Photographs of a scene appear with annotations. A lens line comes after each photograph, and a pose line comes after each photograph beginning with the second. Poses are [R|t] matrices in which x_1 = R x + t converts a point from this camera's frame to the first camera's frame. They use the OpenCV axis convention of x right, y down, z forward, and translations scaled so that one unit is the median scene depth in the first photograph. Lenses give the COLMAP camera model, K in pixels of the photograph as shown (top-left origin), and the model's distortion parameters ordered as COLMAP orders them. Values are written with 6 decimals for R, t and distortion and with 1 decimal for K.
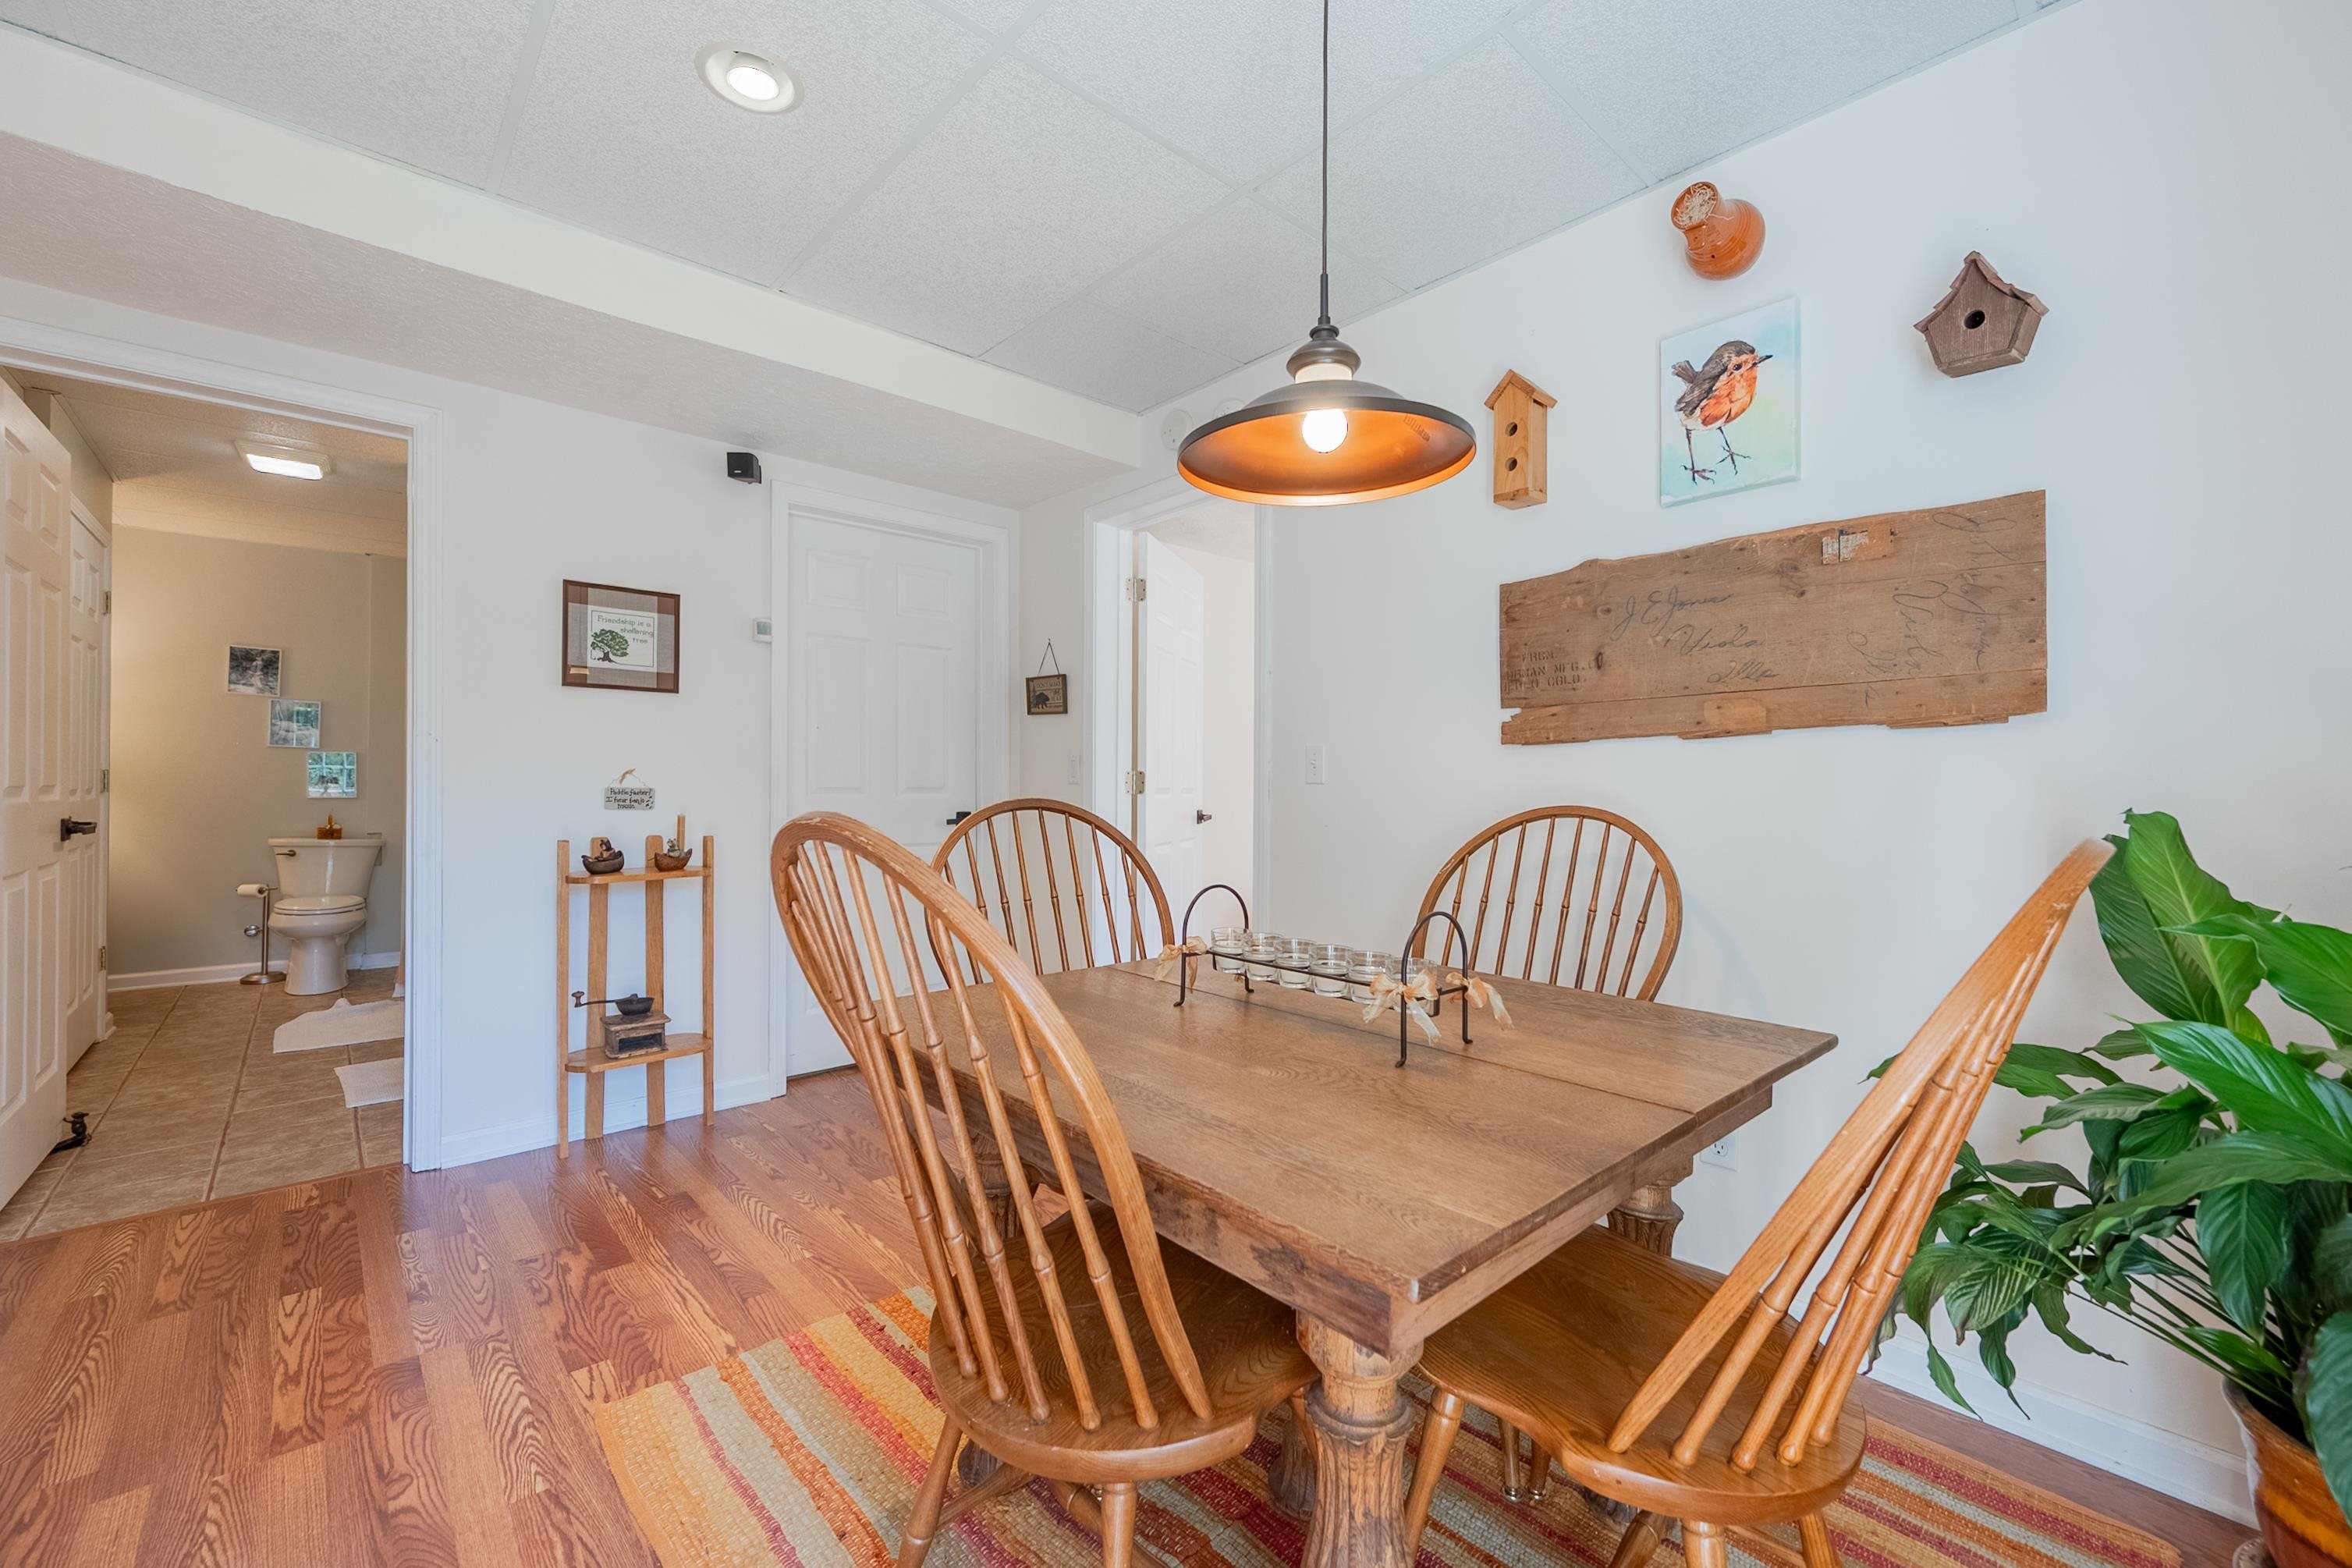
lens RADIAL K [[949.3, 0, 1176.6], [0, 949.3, 789.0], [0, 0, 1]] dist [0.000277, 0.000899]
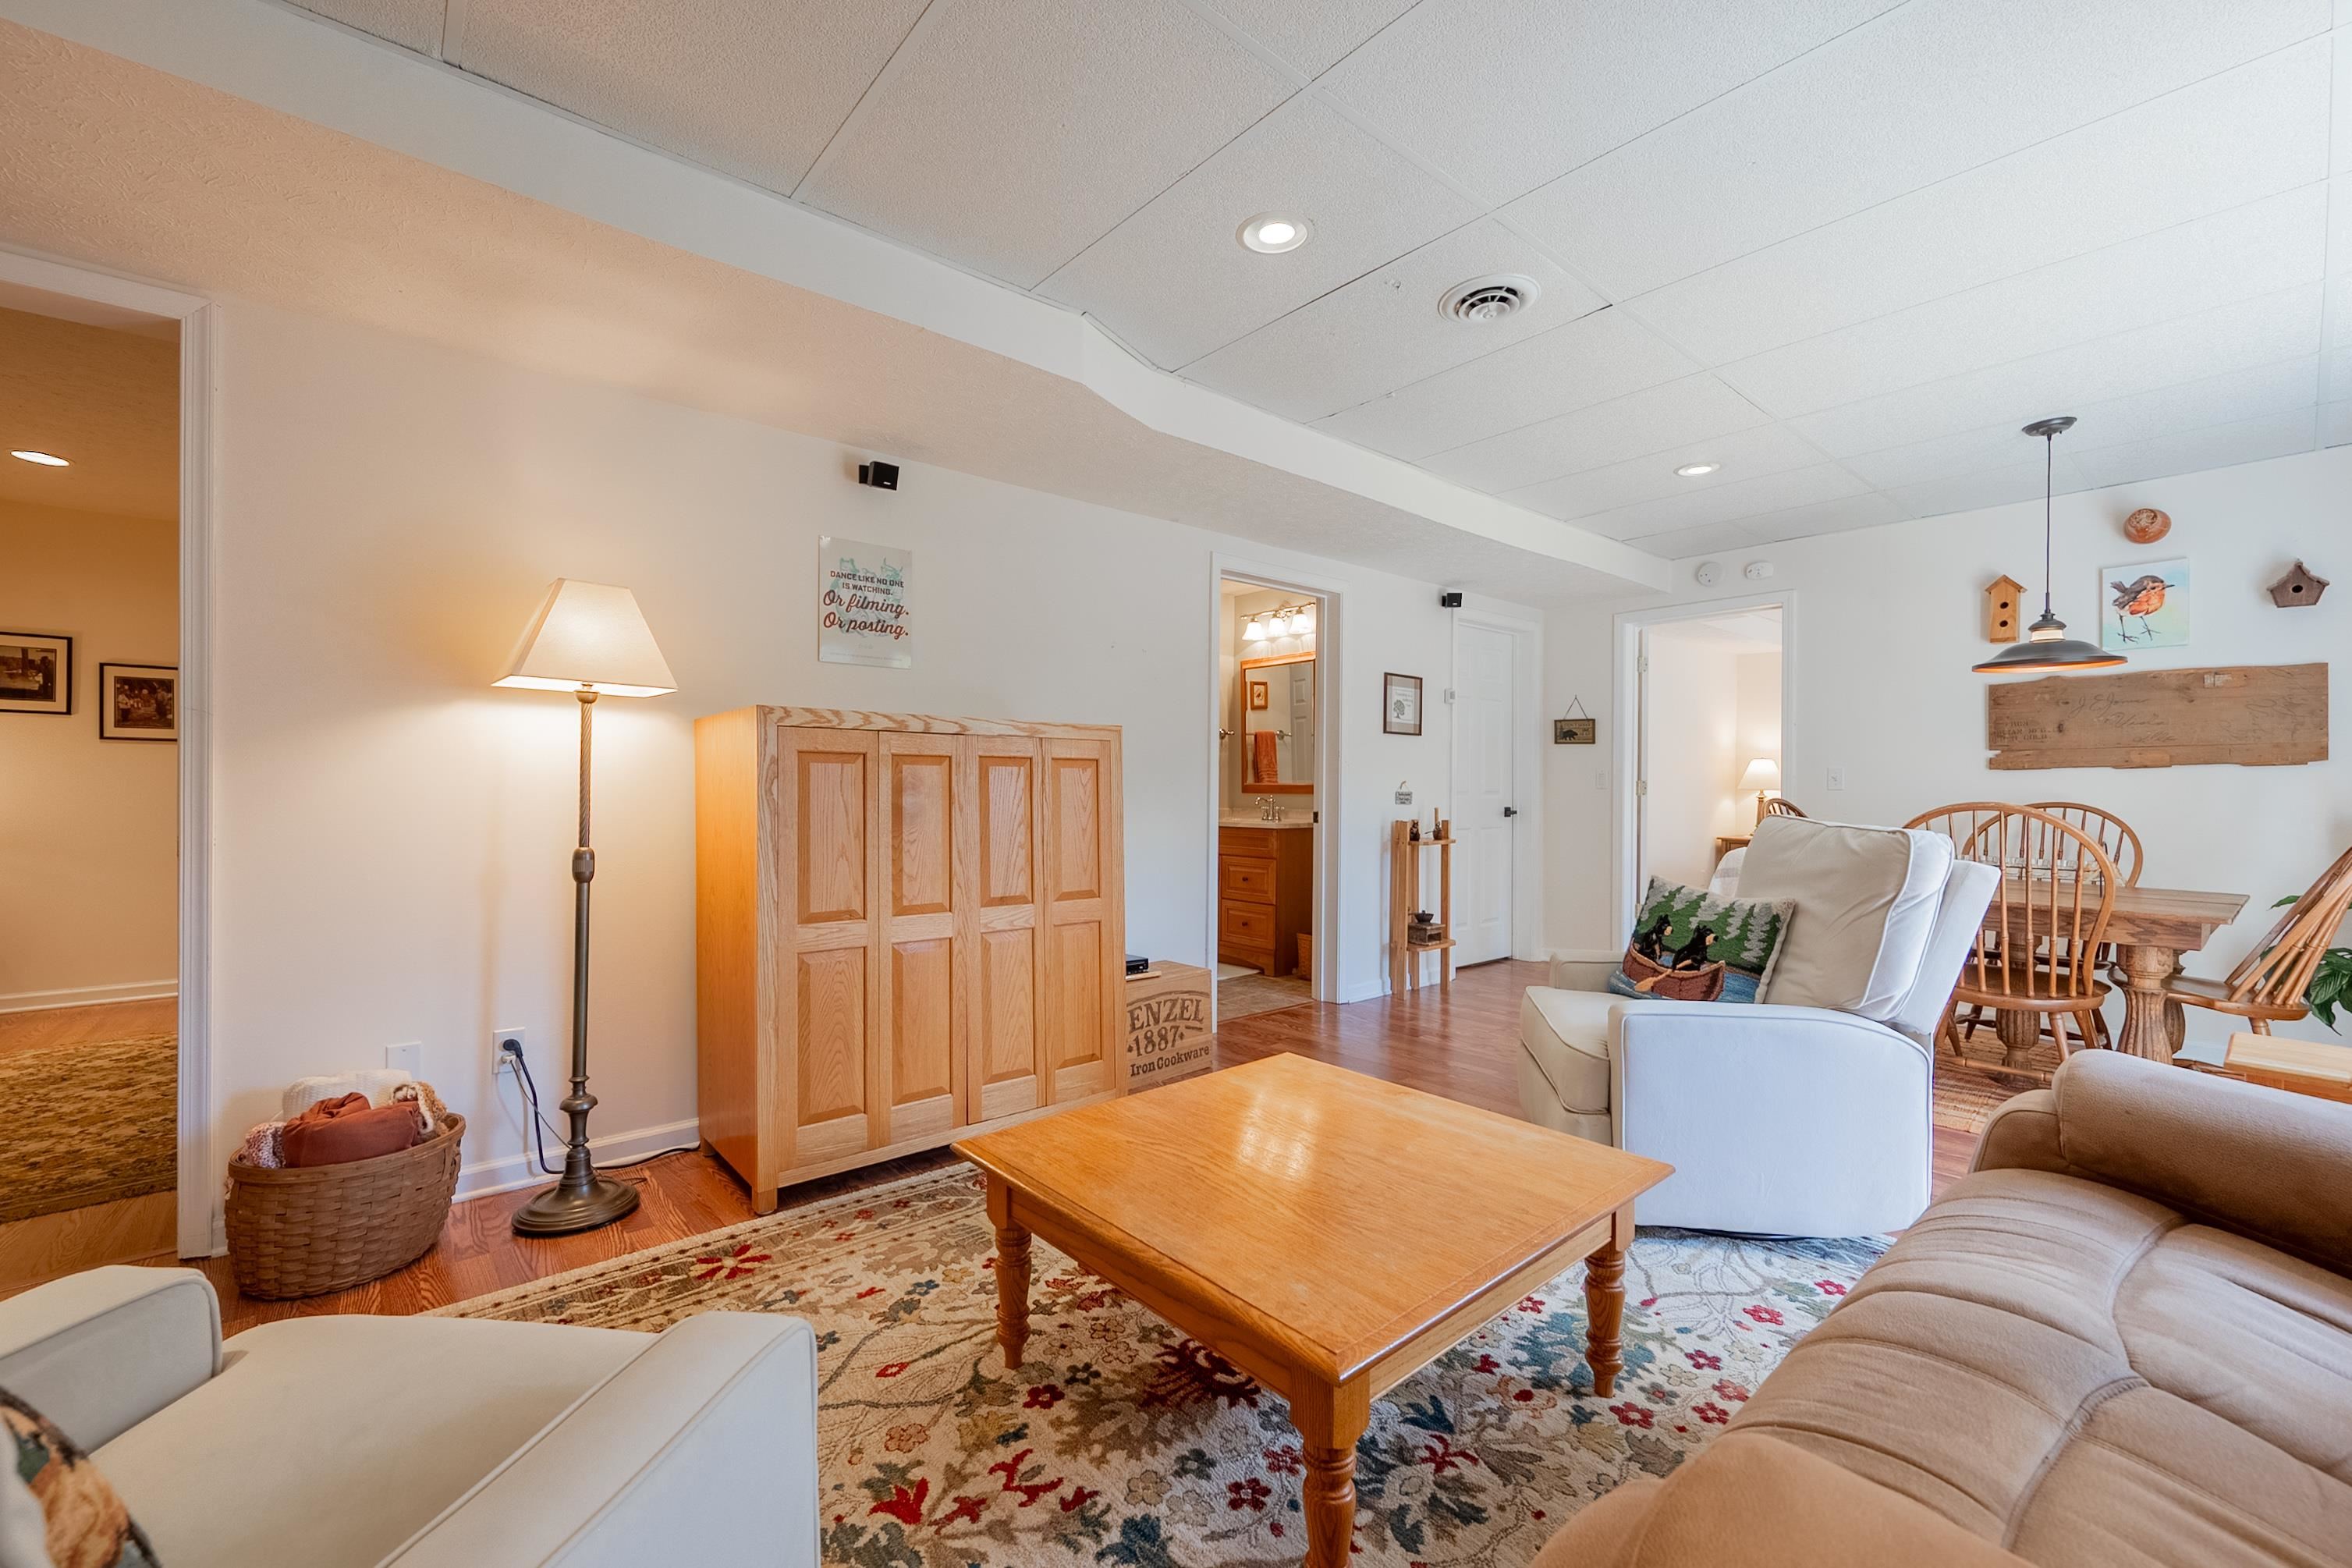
lens RADIAL K [[949.3, 0, 1175.8], [0, 949.3, 792.6], [0, 0, 1]] dist [0.000277, 0.000899]
pose [[0.999474, 0.001927, -0.032385, -1.418321], [-0.001873, 0.999997, 0.001699, -0.002516], [0.032388, -0.001638, 0.999474, -1.095593]]
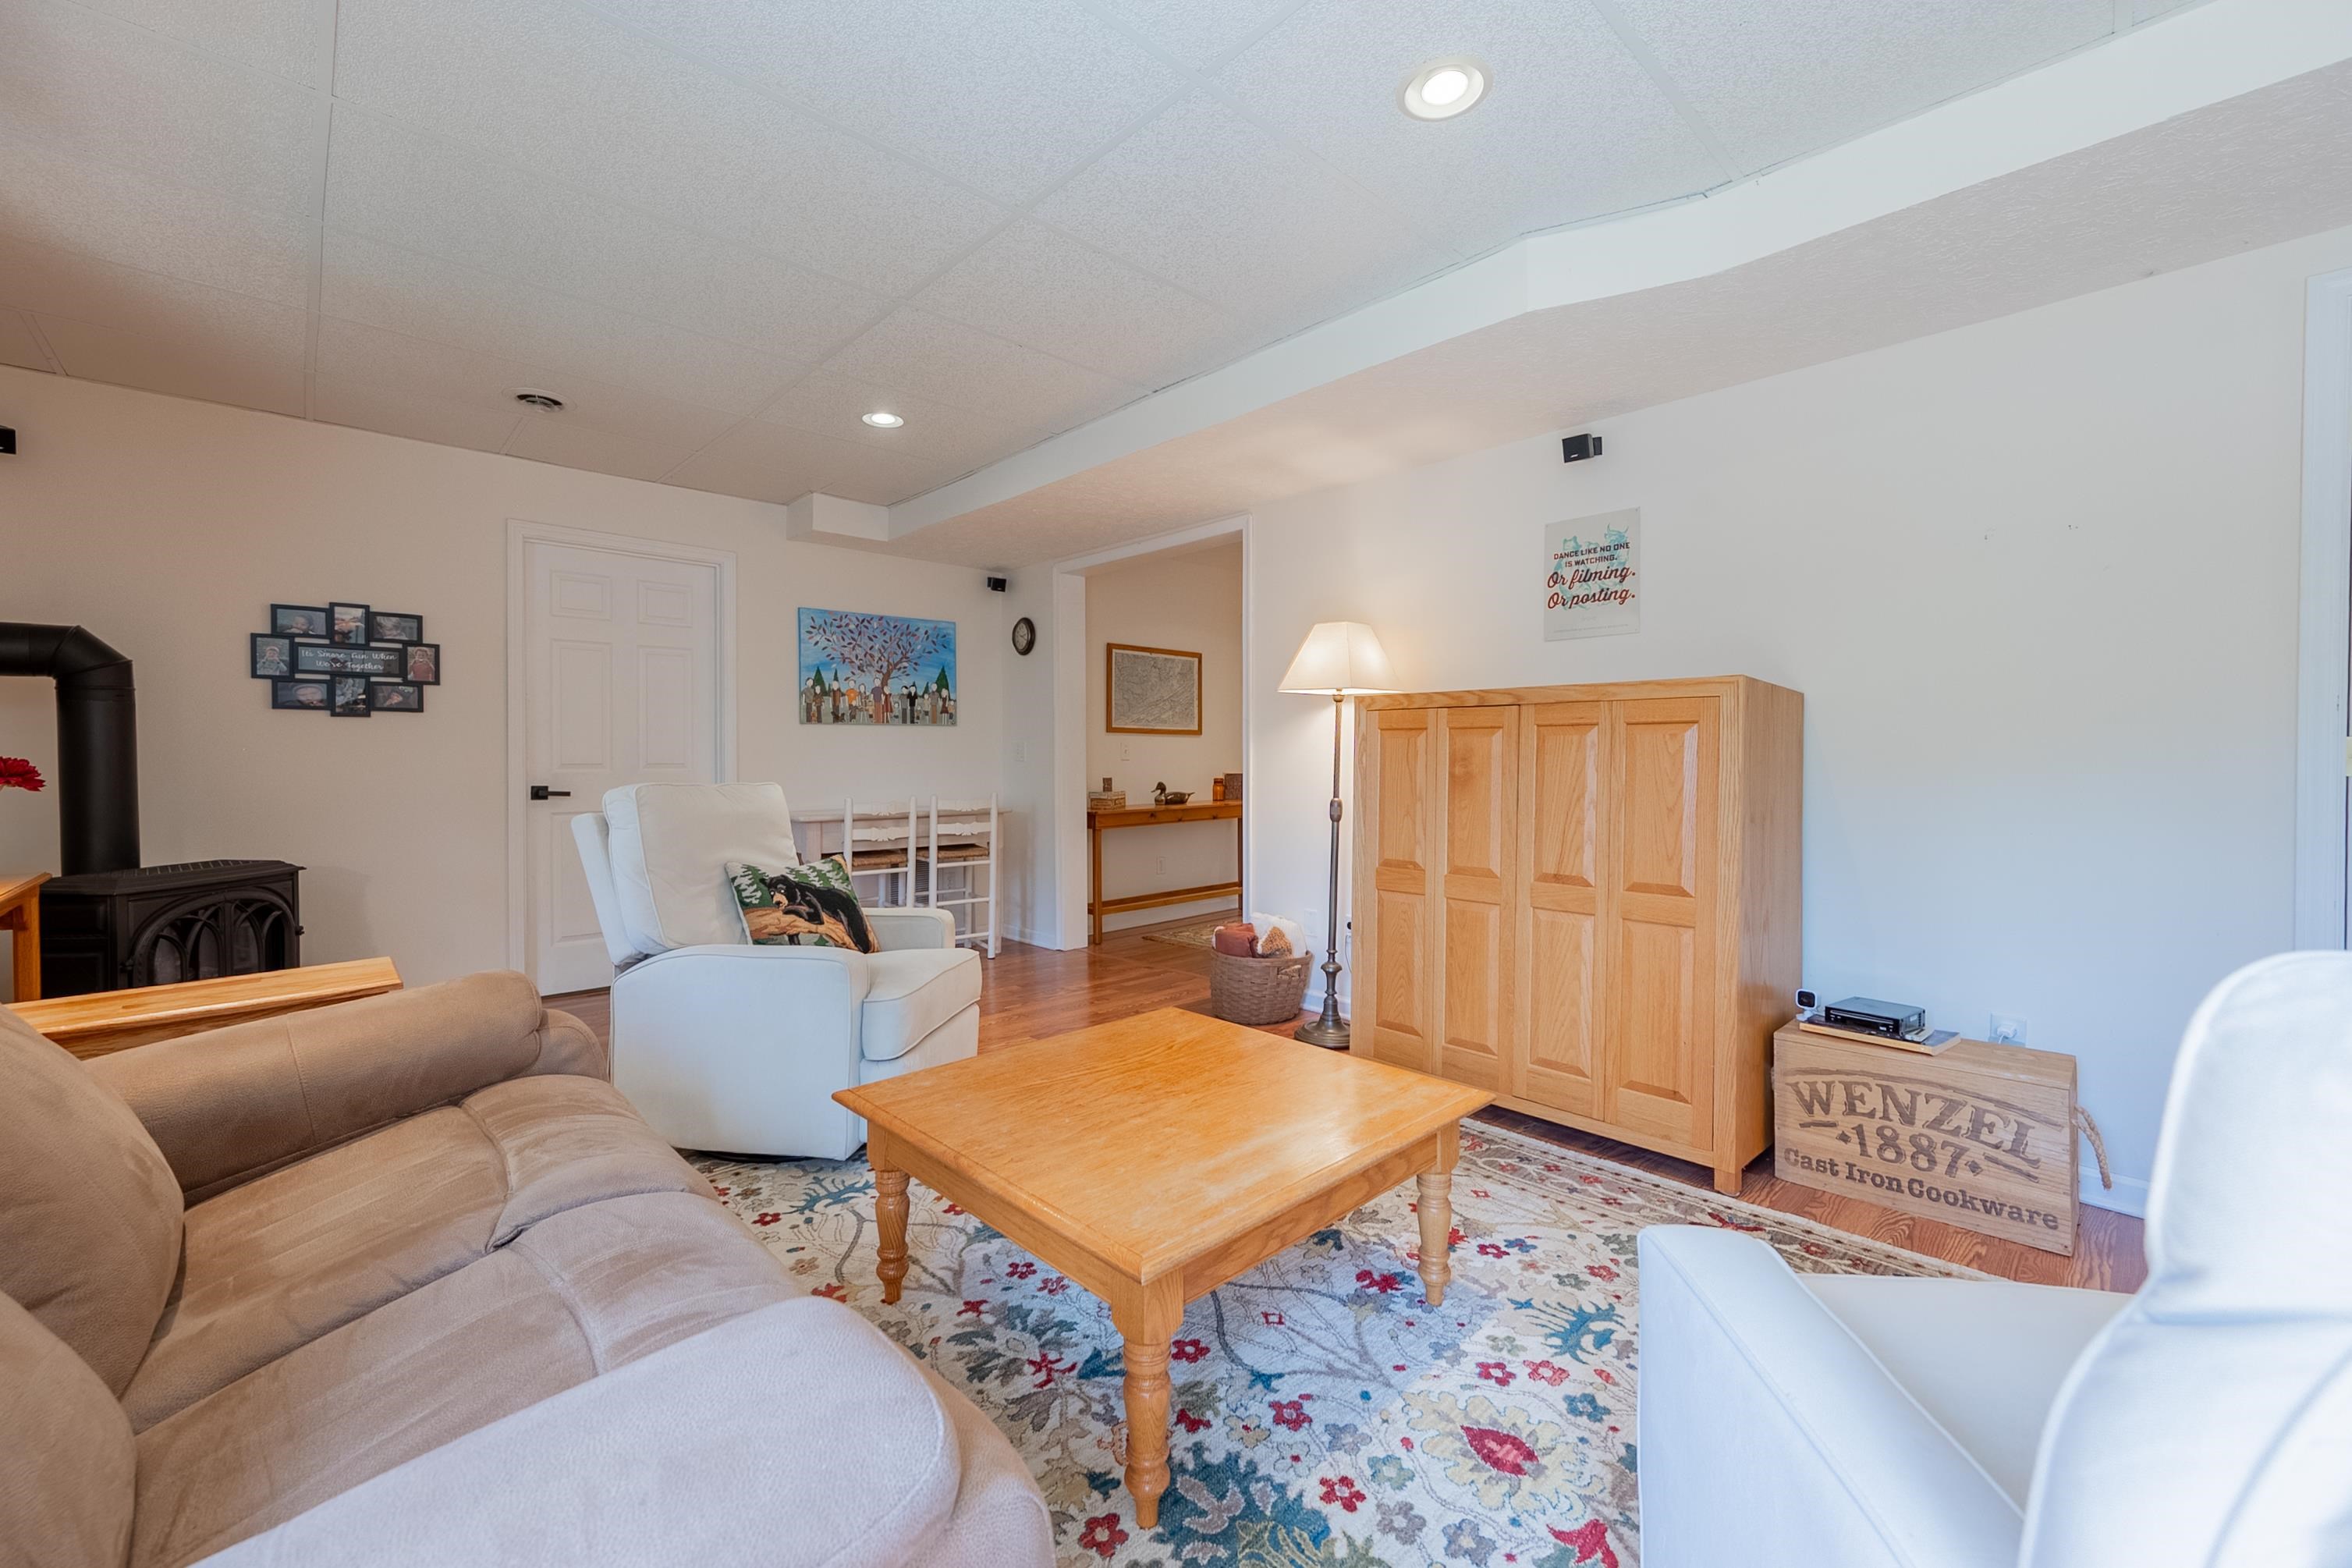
lens RADIAL K [[949.3, 0, 1191.6], [0, 949.3, 761.5], [0, 0, 1]] dist [0.000277, 0.000899]
pose [[0.026250, 0.002258, -0.999653, -0.389434], [-0.004608, 0.999987, 0.002138, -0.002463], [0.999645, 0.004550, 0.026260, -0.222806]]
